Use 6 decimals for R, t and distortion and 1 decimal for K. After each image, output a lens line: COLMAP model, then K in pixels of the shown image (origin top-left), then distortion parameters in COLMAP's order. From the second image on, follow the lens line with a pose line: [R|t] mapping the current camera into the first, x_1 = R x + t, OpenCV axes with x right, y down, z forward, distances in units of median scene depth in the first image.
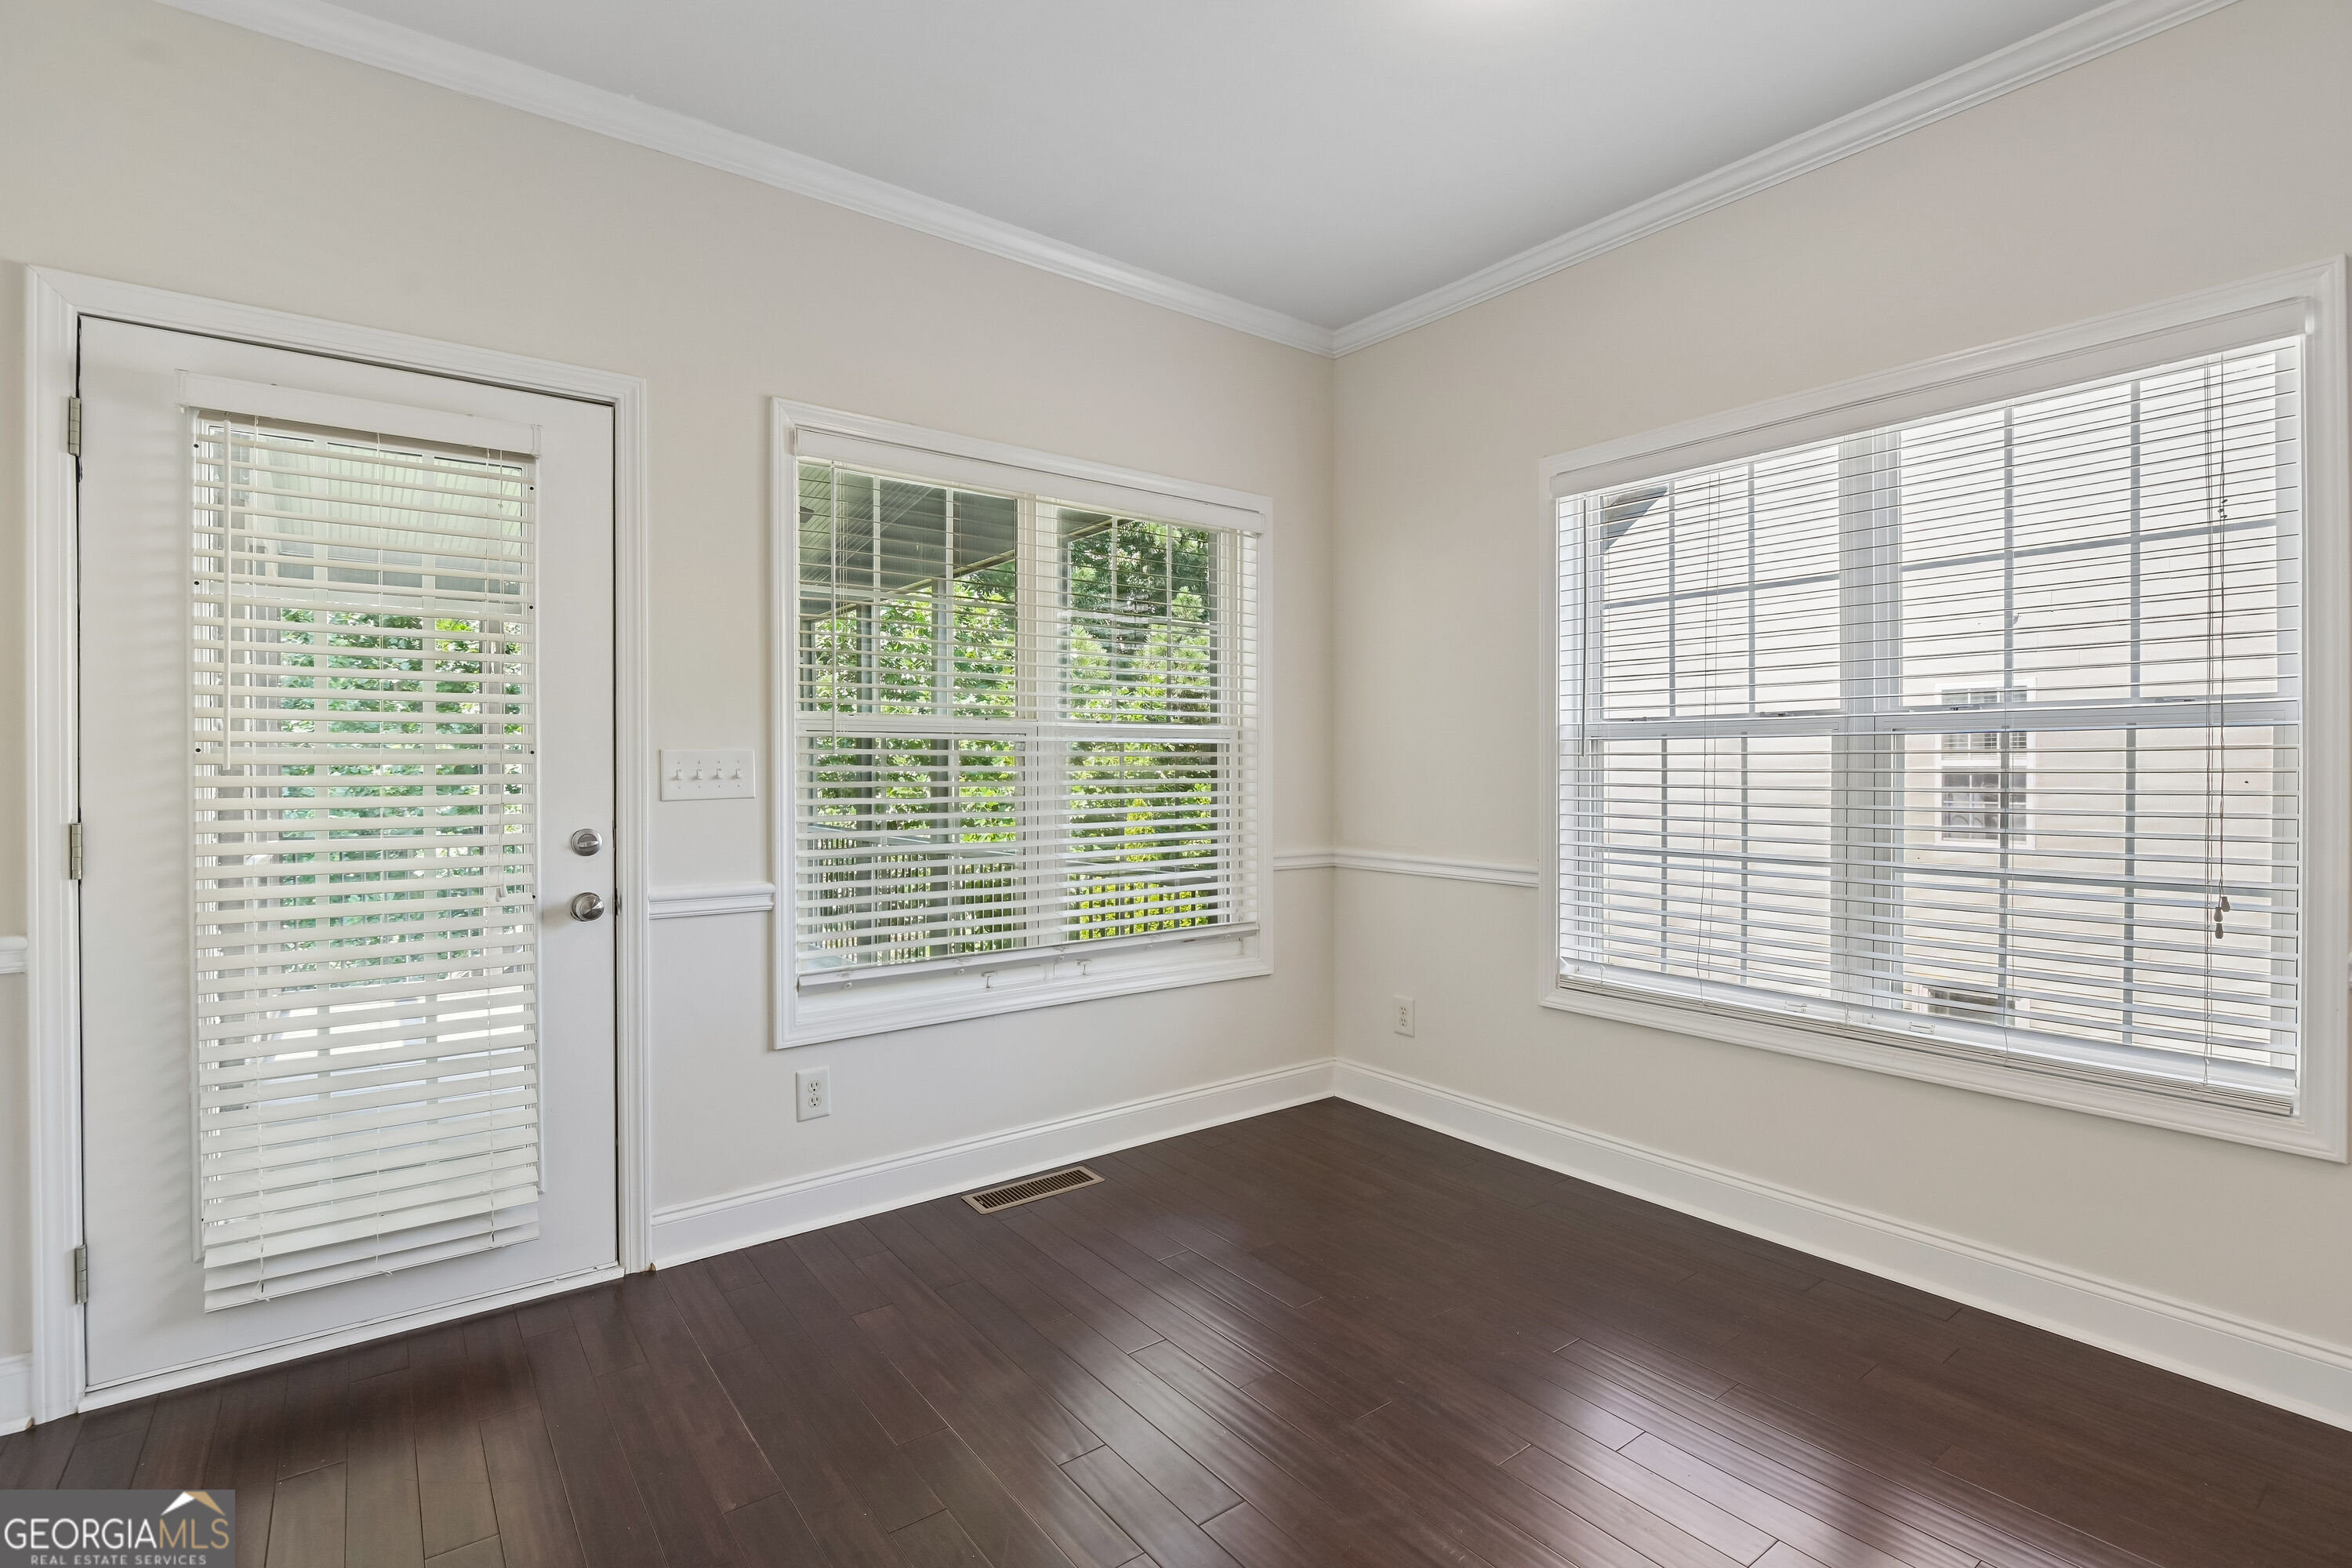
lens RADIAL K [[1076.9, 0, 1169.2], [0, 1076.9, 775.2], [0, 0, 1]] dist [-0.001865, -0.002500]
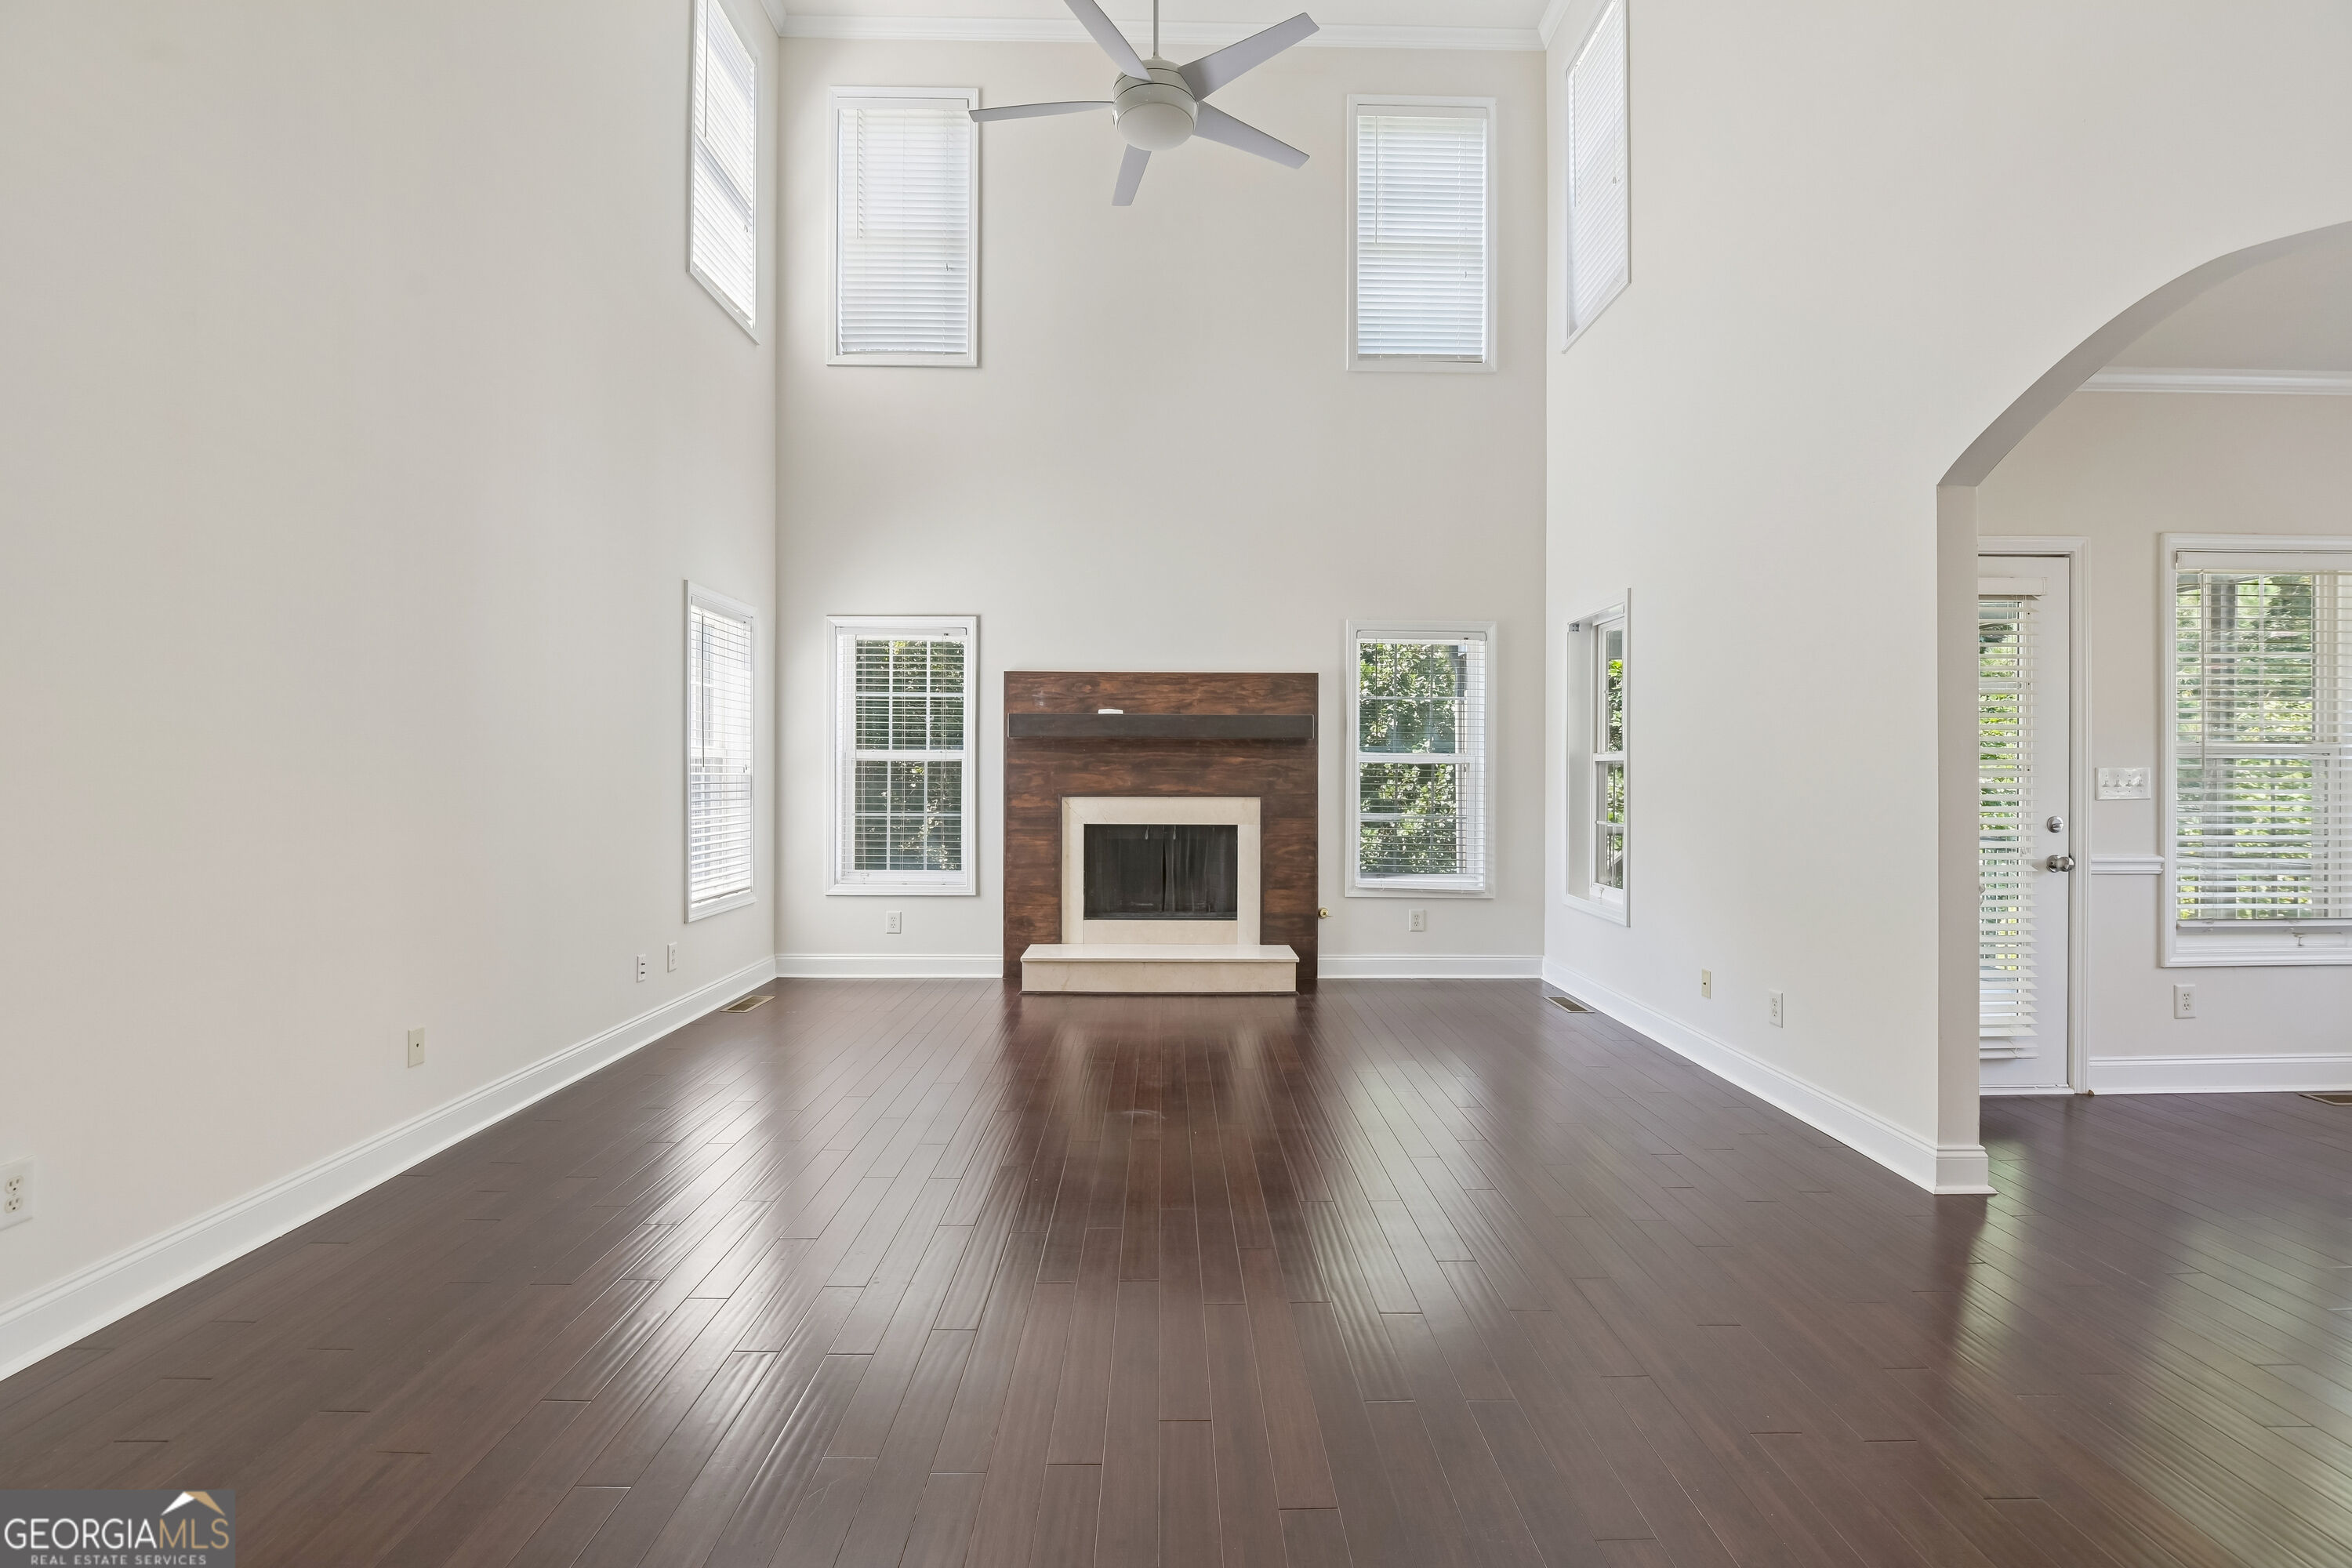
lens RADIAL K [[1076.9, 0, 1194.0], [0, 1076.9, 785.3], [0, 0, 1]] dist [-0.001865, -0.002500]
pose [[0.824487, 0.007143, -0.565837, -0.635605], [-0.006480, 0.999974, 0.003182, 0.005187], [0.565844, 0.001043, 0.824511, -0.999488]]
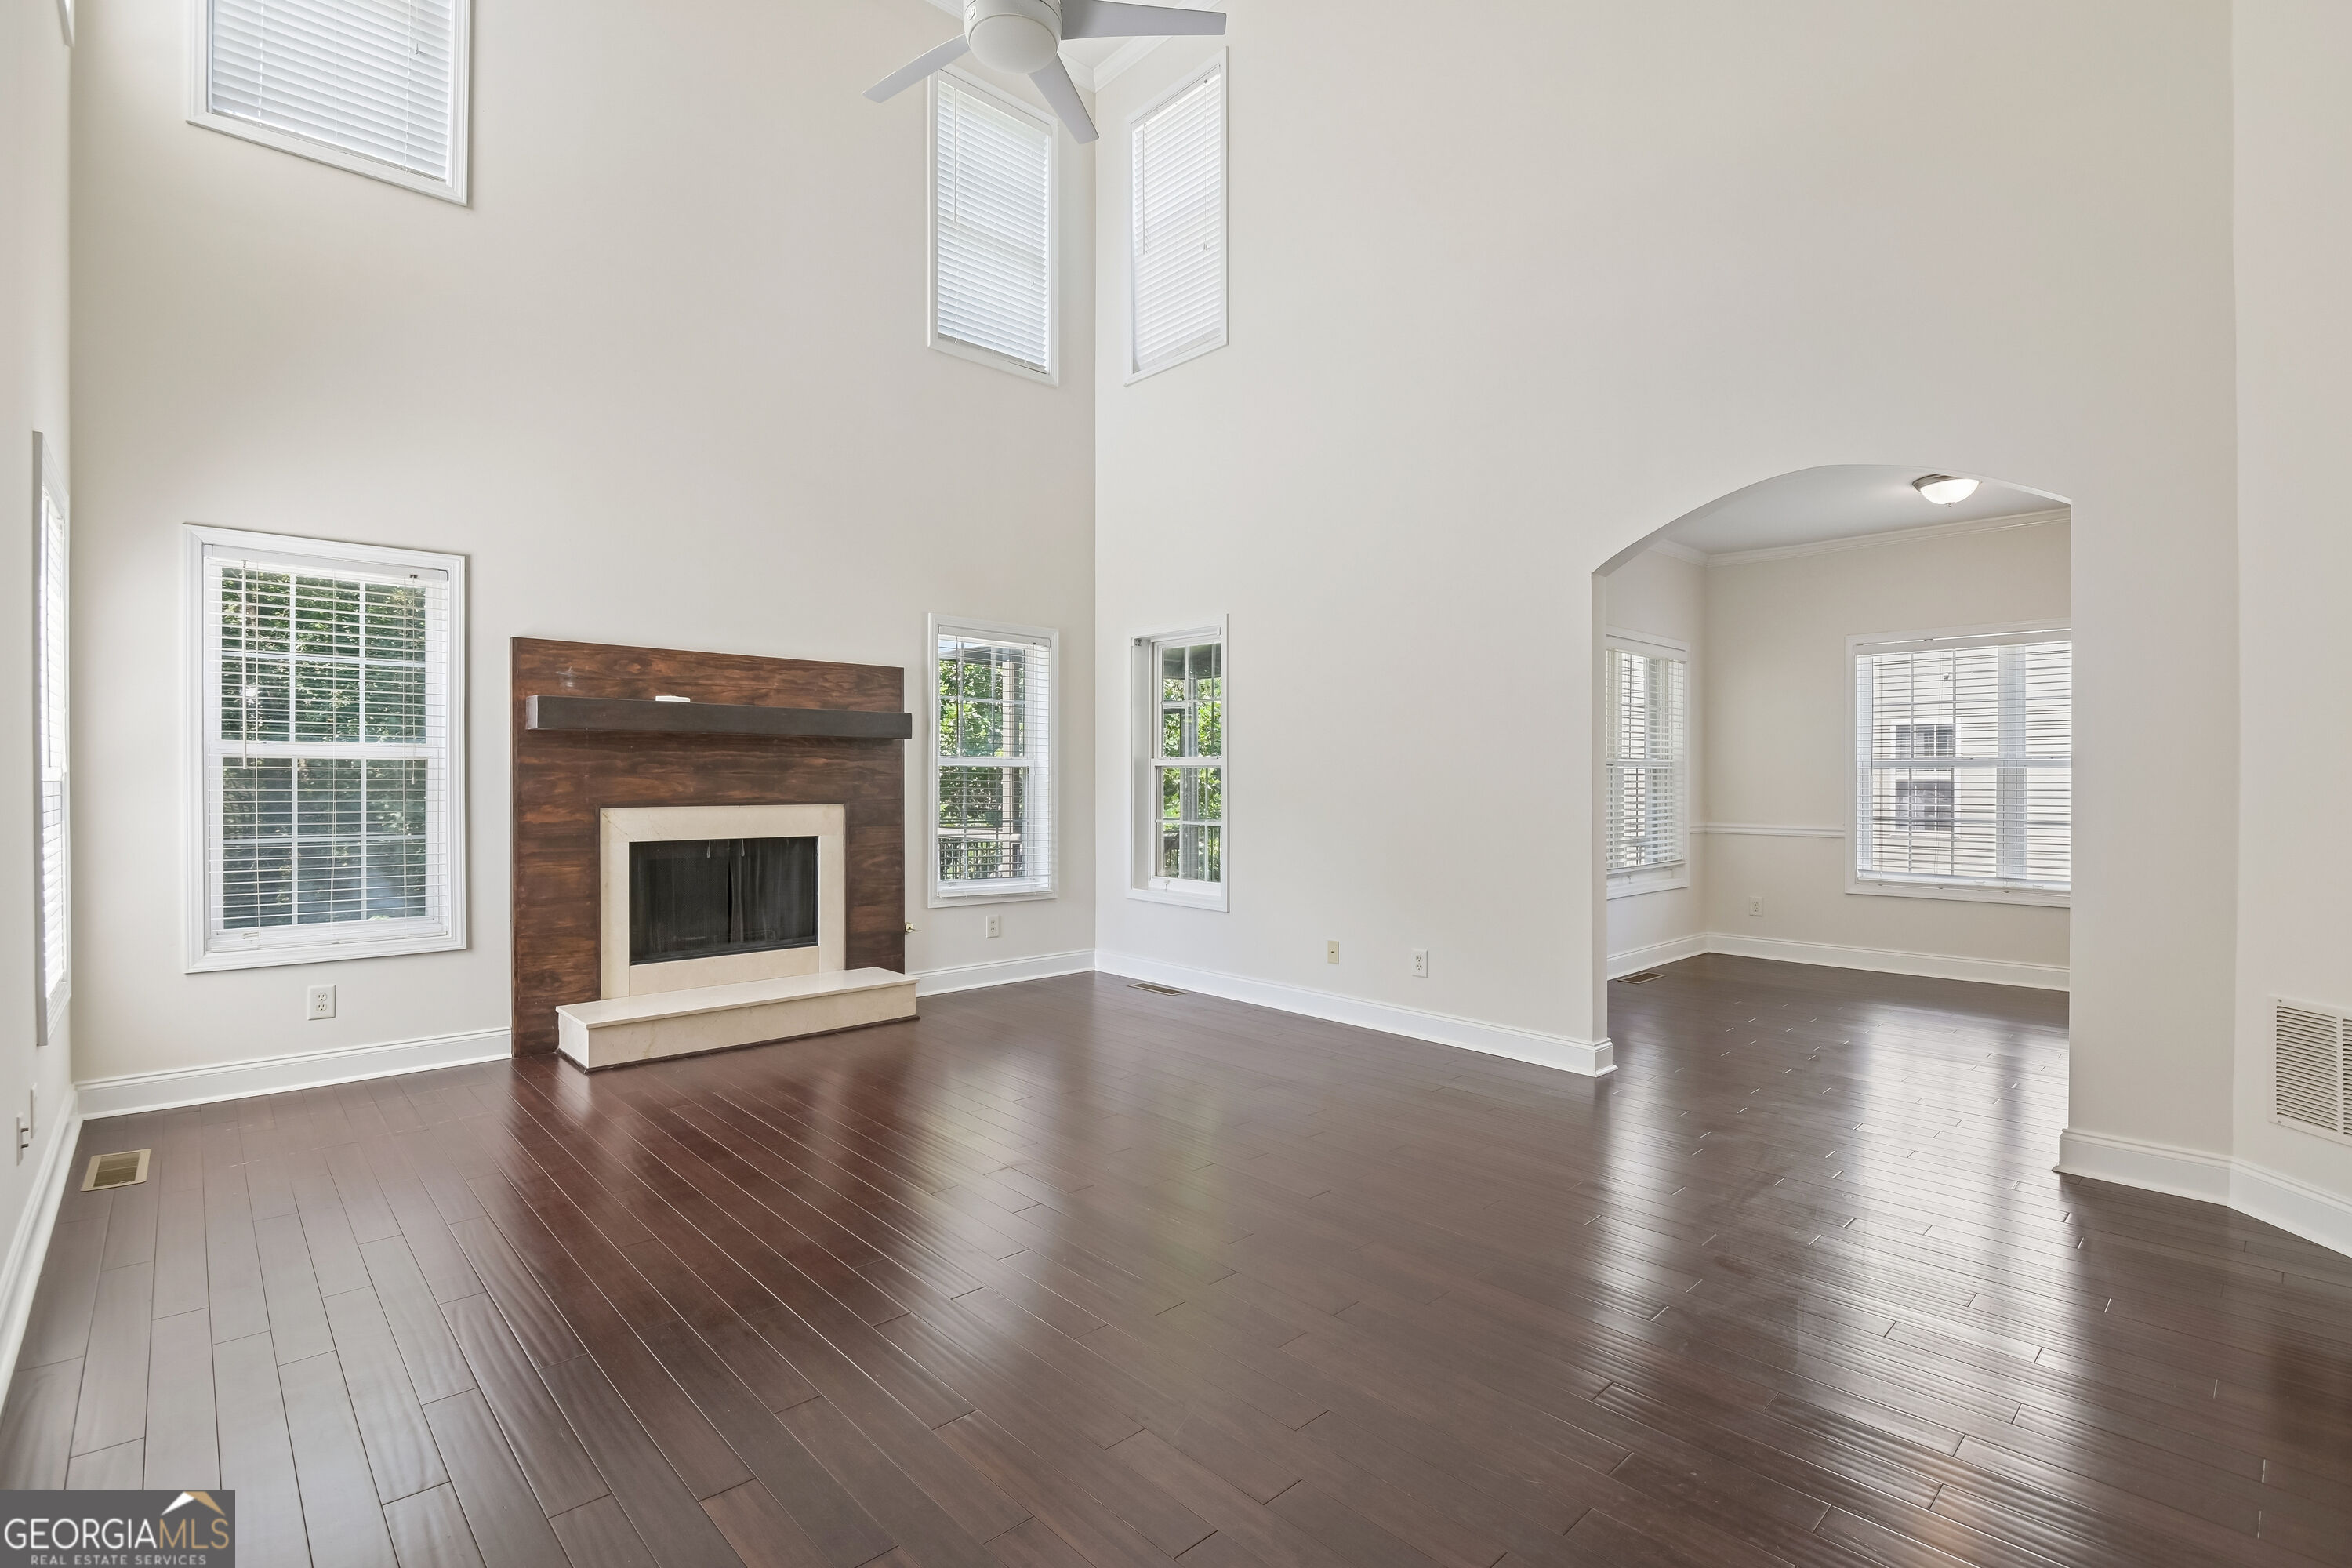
lens RADIAL K [[1076.9, 0, 1194.7], [0, 1076.9, 783.8], [0, 0, 1]] dist [-0.001865, -0.002500]
pose [[0.991983, 0.000583, 0.126372, -1.424906], [-0.000450, 0.999999, -0.001081, 0.001503], [-0.126373, 0.001016, 0.991982, -1.125894]]
